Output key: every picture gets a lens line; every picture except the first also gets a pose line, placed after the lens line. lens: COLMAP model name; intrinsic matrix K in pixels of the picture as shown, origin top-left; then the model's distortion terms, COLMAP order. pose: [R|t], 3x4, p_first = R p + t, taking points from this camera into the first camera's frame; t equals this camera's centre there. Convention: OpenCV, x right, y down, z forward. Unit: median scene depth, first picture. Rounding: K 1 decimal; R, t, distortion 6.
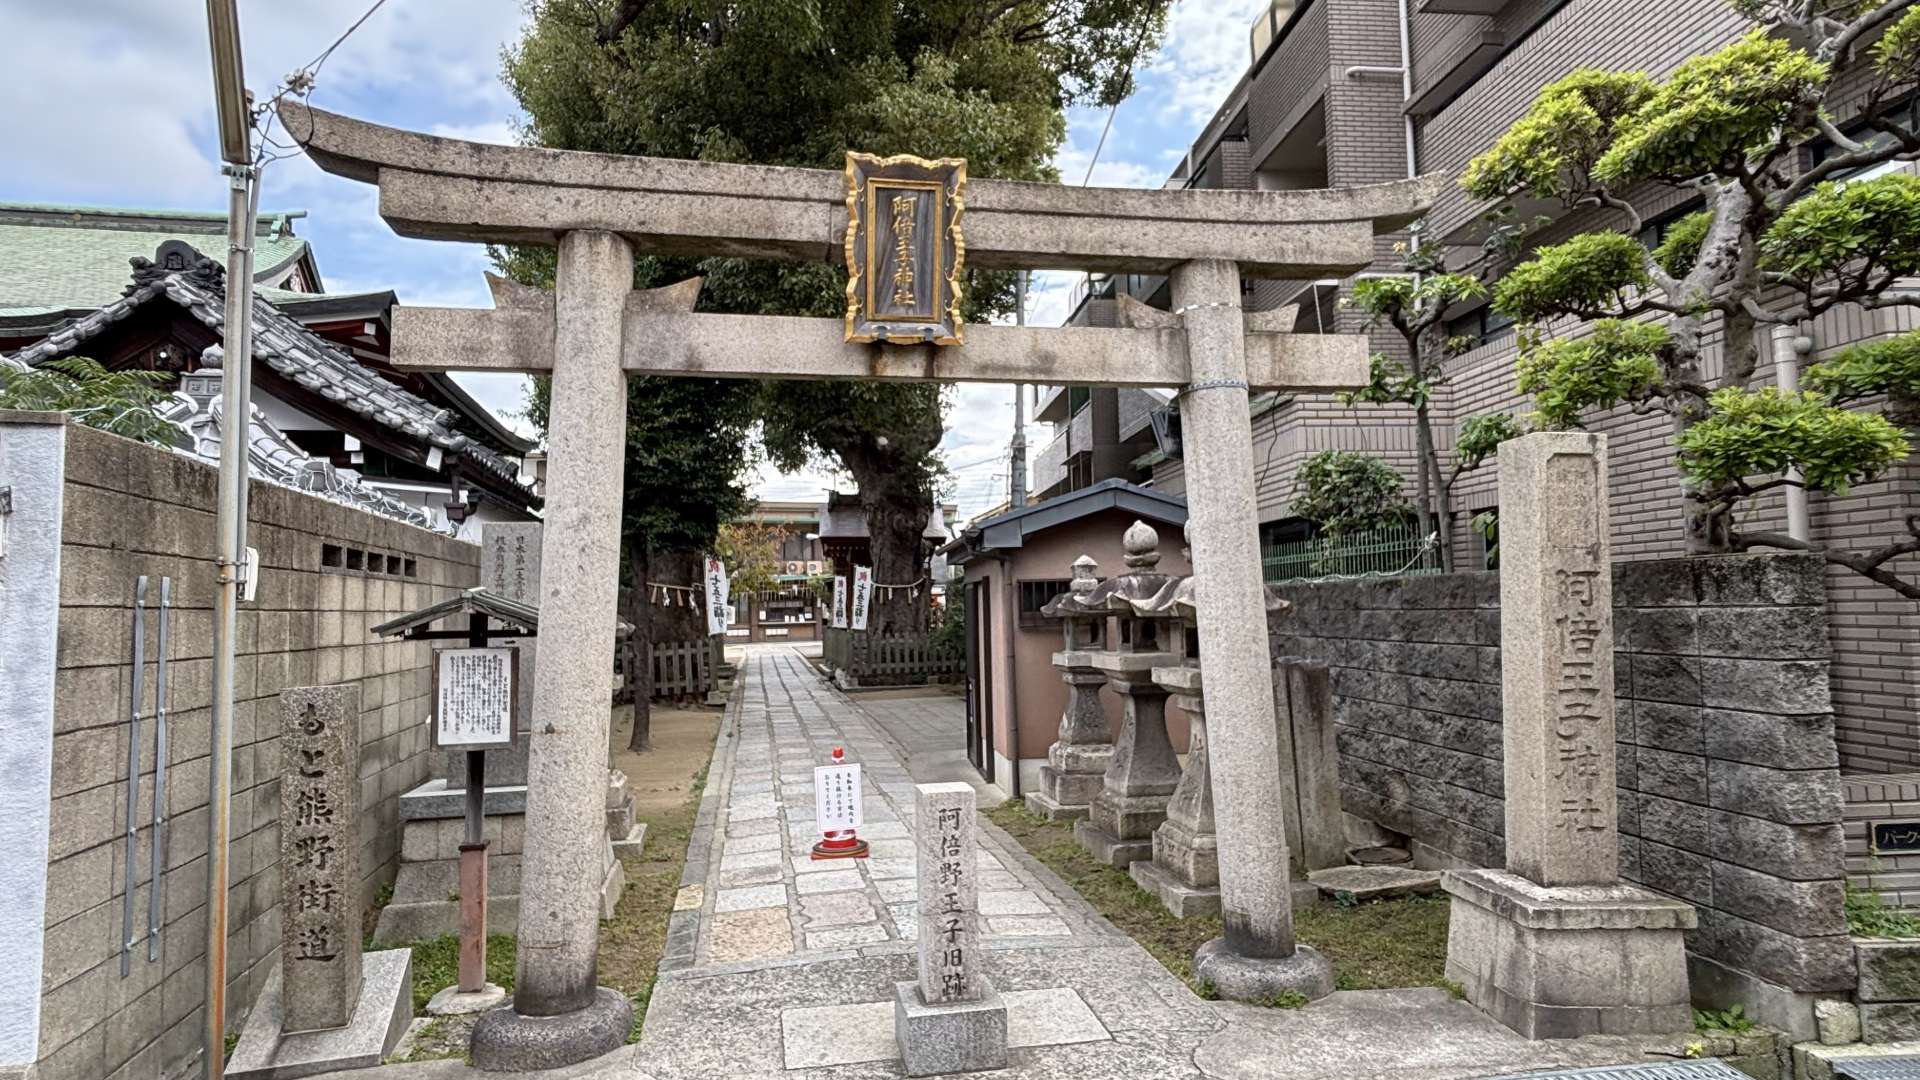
lens RADIAL K [[1110.9, 0, 971.4], [0, 1110.9, 540.8], [0, 0, 1]] dist [0.022101, -0.029329]
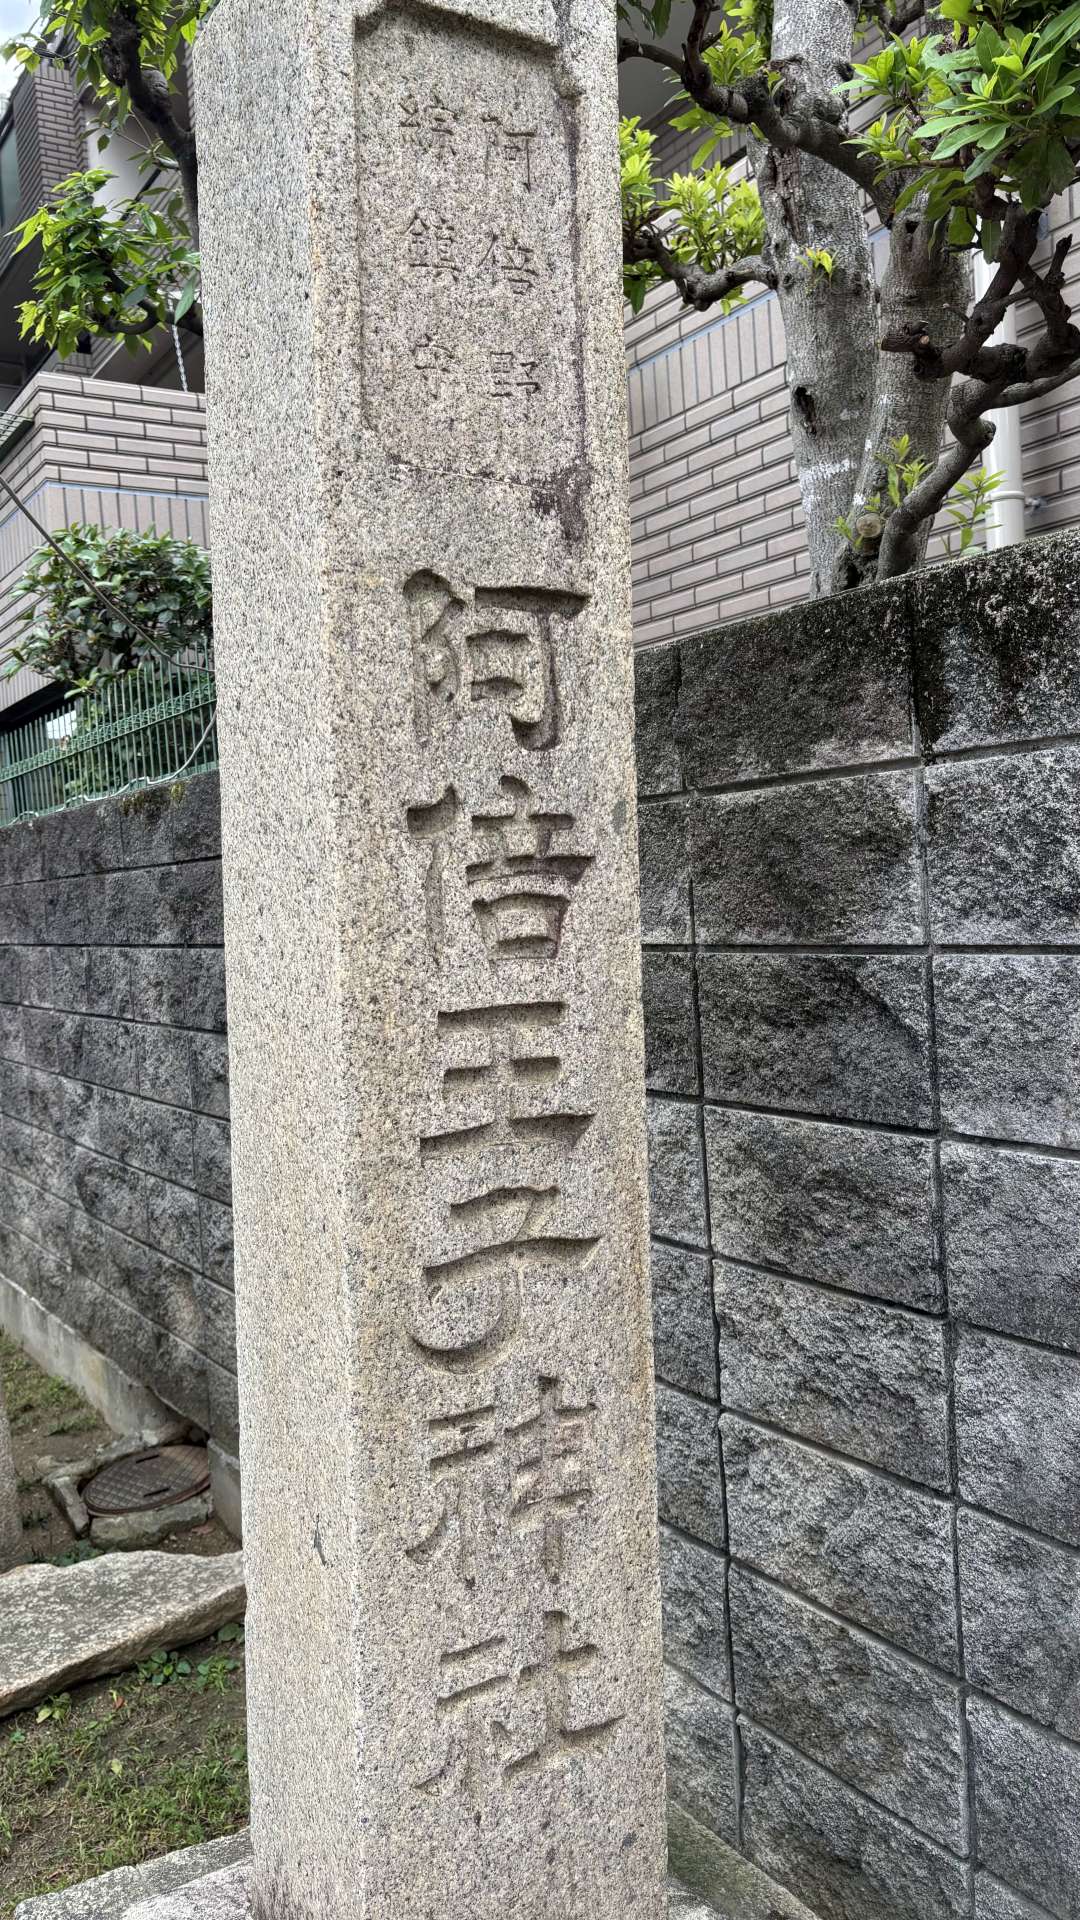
lens RADIAL K [[1487.2, 0, 540.6], [0, 1487.2, 963.7], [0, 0, 1]] dist [0.034649, -0.010808]
pose [[0.900555, -0.054590, 0.431301, 0.319899], [0.012868, 0.994997, 0.099070, 0.054476], [-0.434551, -0.083668, 0.896752, 0.553655]]
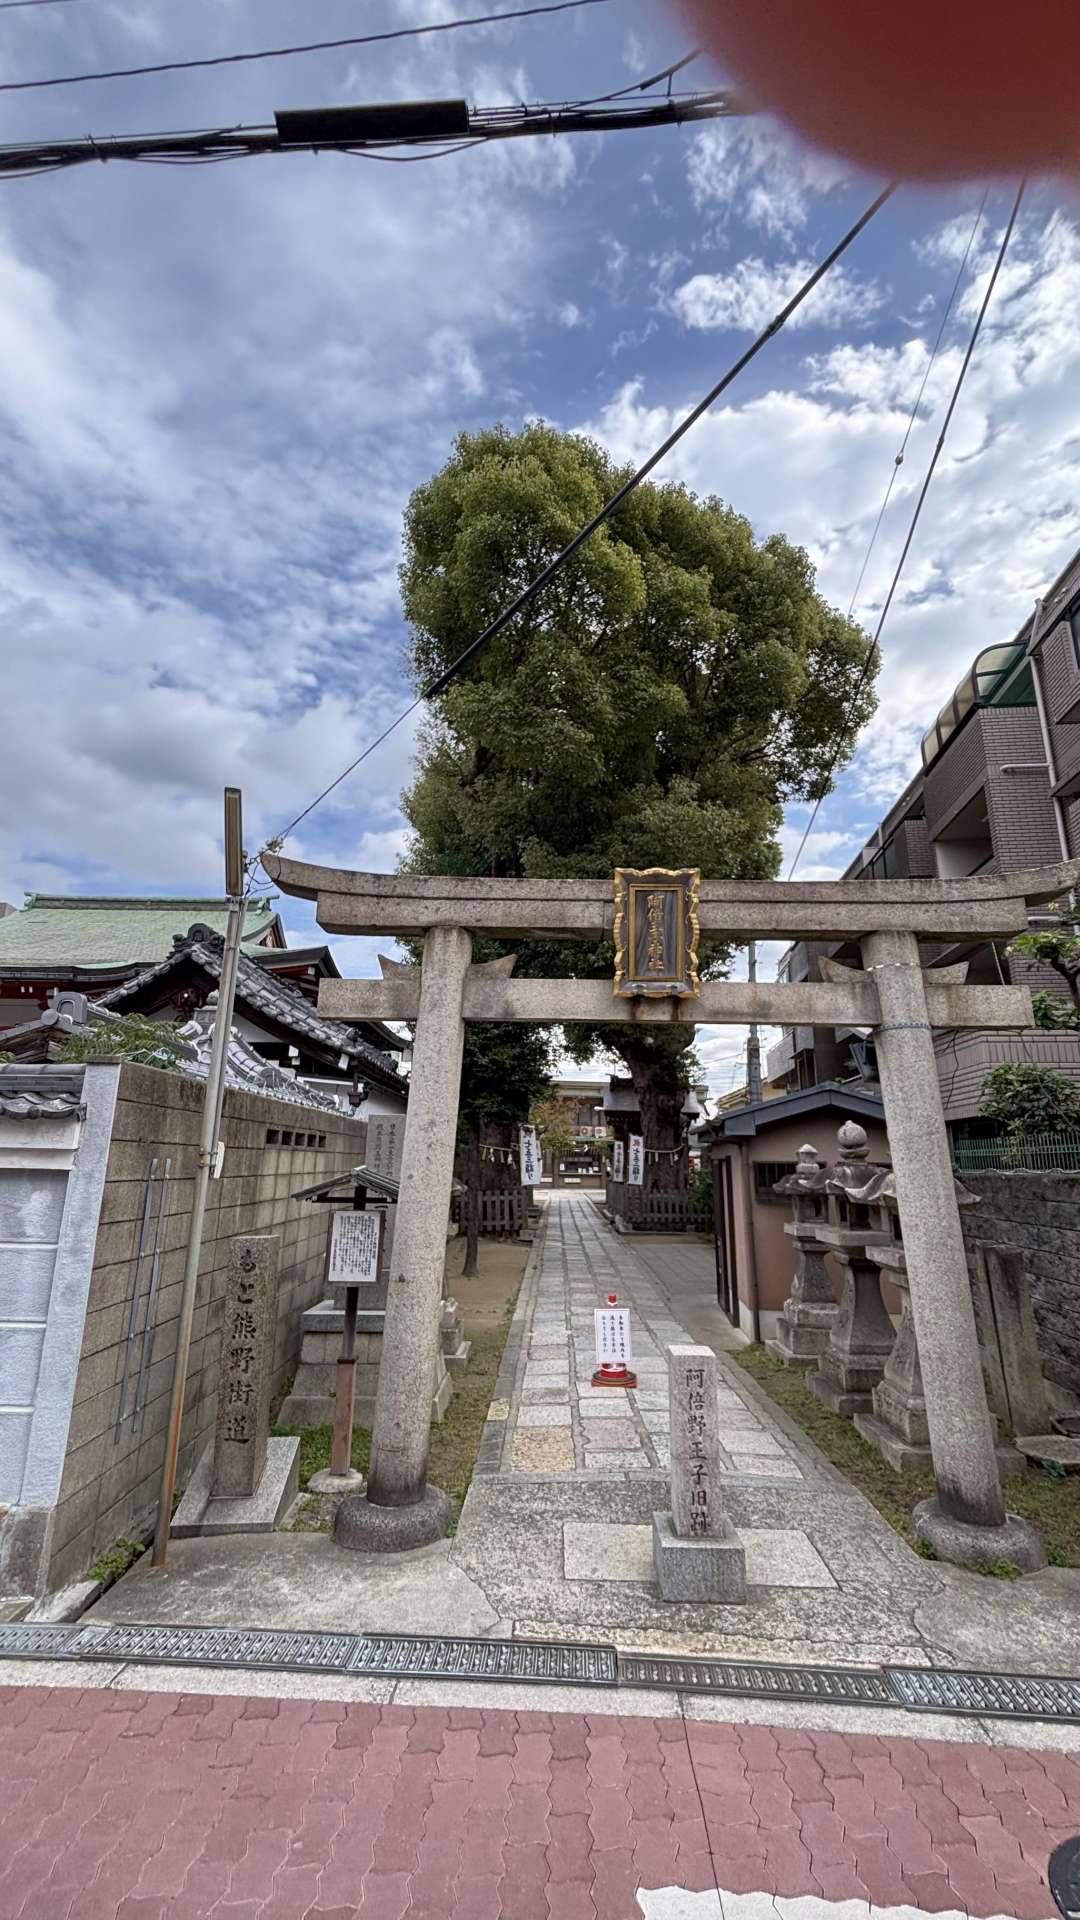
lens RADIAL K [[815.5, 0, 538.6], [0, 815.5, 956.2], [0, 0, 1]] dist [-0.000007, -0.002435]
pose [[0.976464, -0.019971, -0.214756, 0.010799], [-0.020011, 0.983020, -0.182402, -0.032546], [0.214752, 0.182406, 0.959484, -0.009011]]
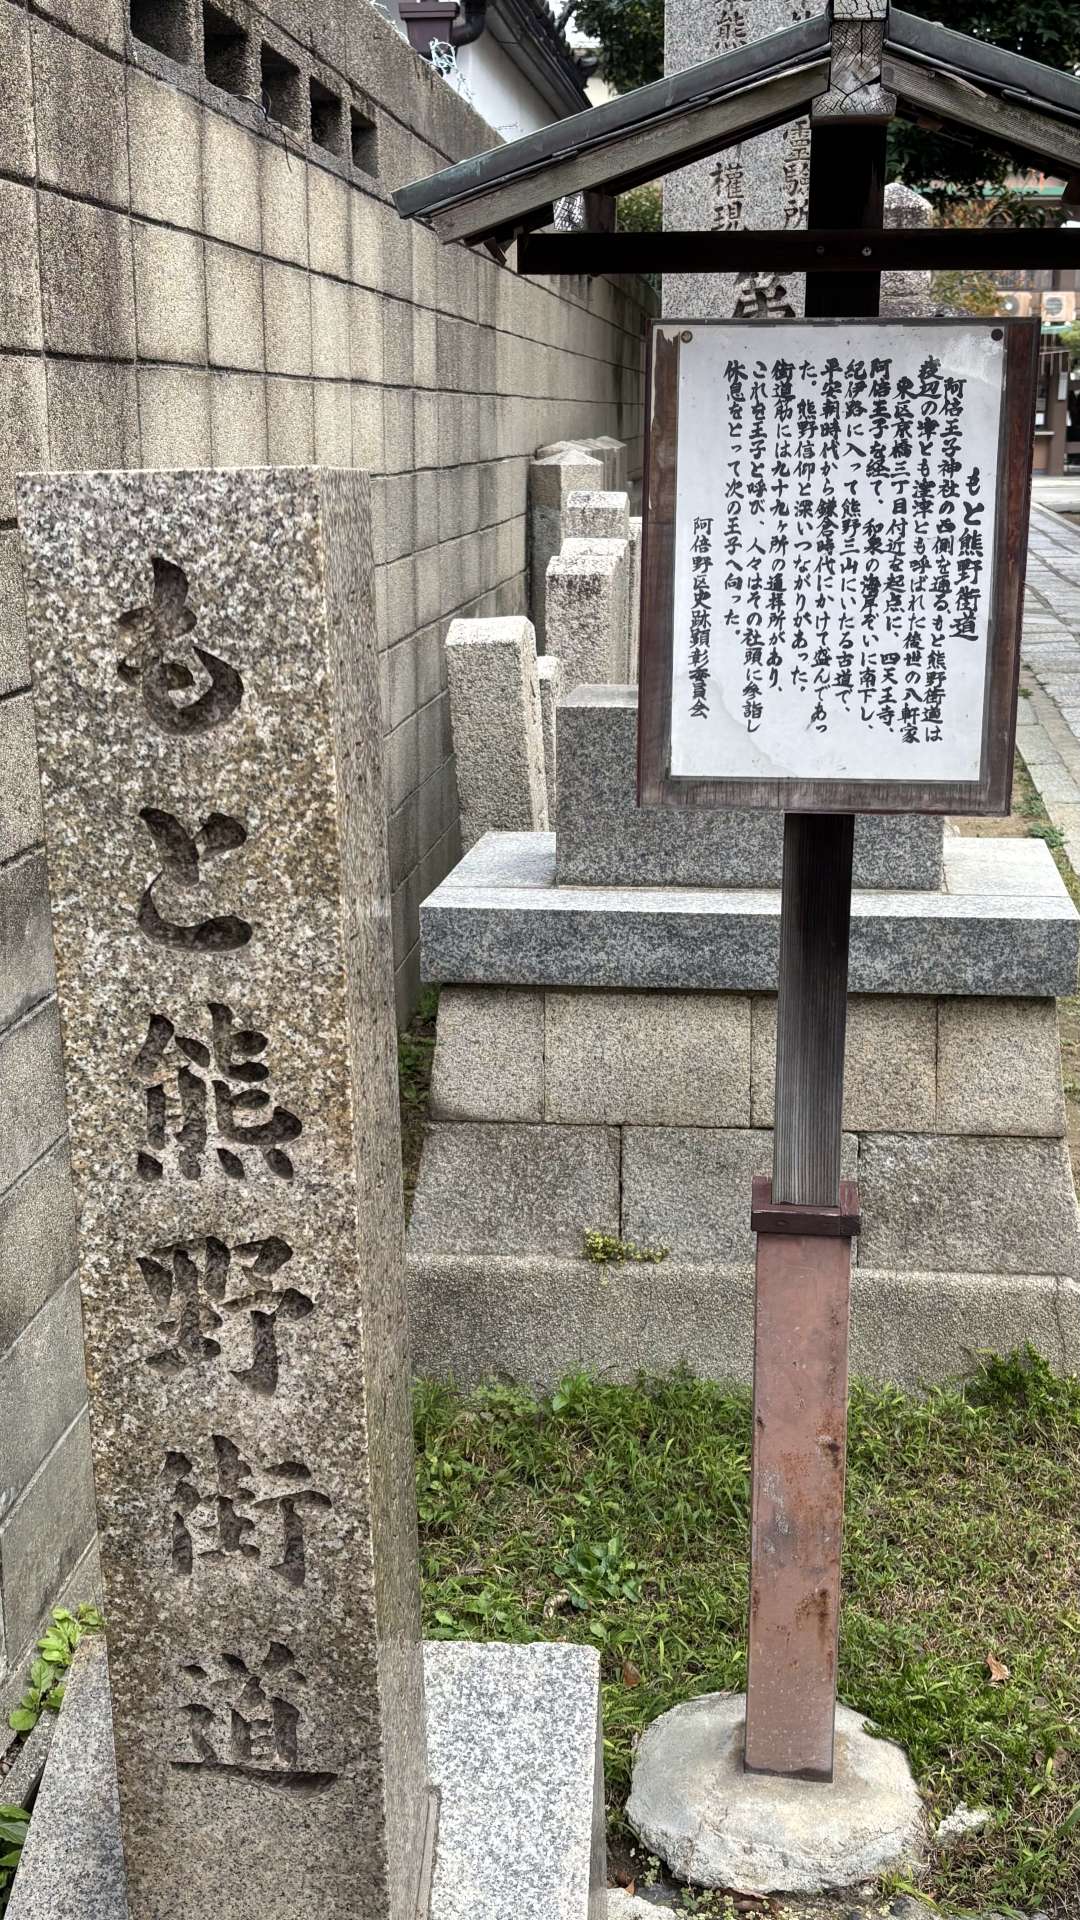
lens RADIAL K [[2176.7, 0, 542.2], [0, 2176.7, 960.8], [0, 0, 1]] dist [0.080975, 0.000000]
pose [[0.945385, 0.095124, -0.311767, -0.303985], [0.002879, 0.953996, 0.299805, 0.073992], [0.325944, -0.284329, 0.901620, 0.495100]]
